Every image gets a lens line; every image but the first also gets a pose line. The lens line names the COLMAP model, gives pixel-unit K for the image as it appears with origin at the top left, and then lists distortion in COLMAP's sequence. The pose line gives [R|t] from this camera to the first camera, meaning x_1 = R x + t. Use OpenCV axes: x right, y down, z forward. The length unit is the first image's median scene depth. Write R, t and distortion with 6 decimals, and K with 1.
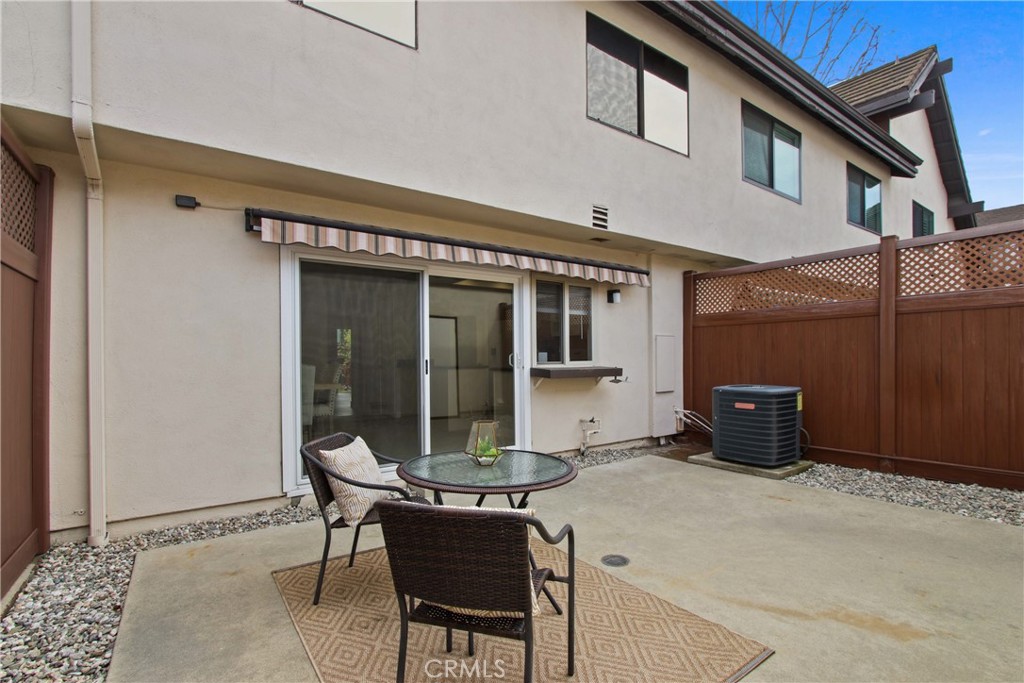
lens RADIAL K [[473.3, 0, 519.0], [0, 473.3, 345.8], [0, 0, 1]] dist [-0.015842, 0.000696]
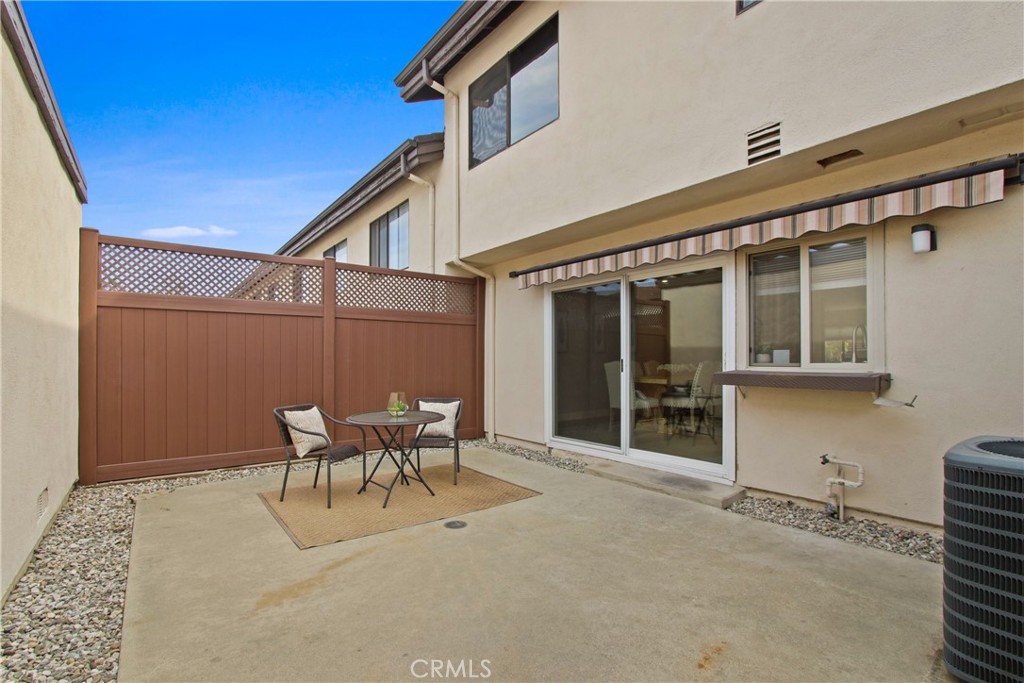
lens RADIAL K [[473.3, 0, 520.1], [0, 473.3, 350.2], [0, 0, 1]] dist [-0.015842, 0.000696]
pose [[0.047494, -0.010962, -0.998811, 1.010991], [0.027018, 0.999588, -0.009686, 0.013562], [0.998506, -0.026526, 0.047771, 0.786613]]
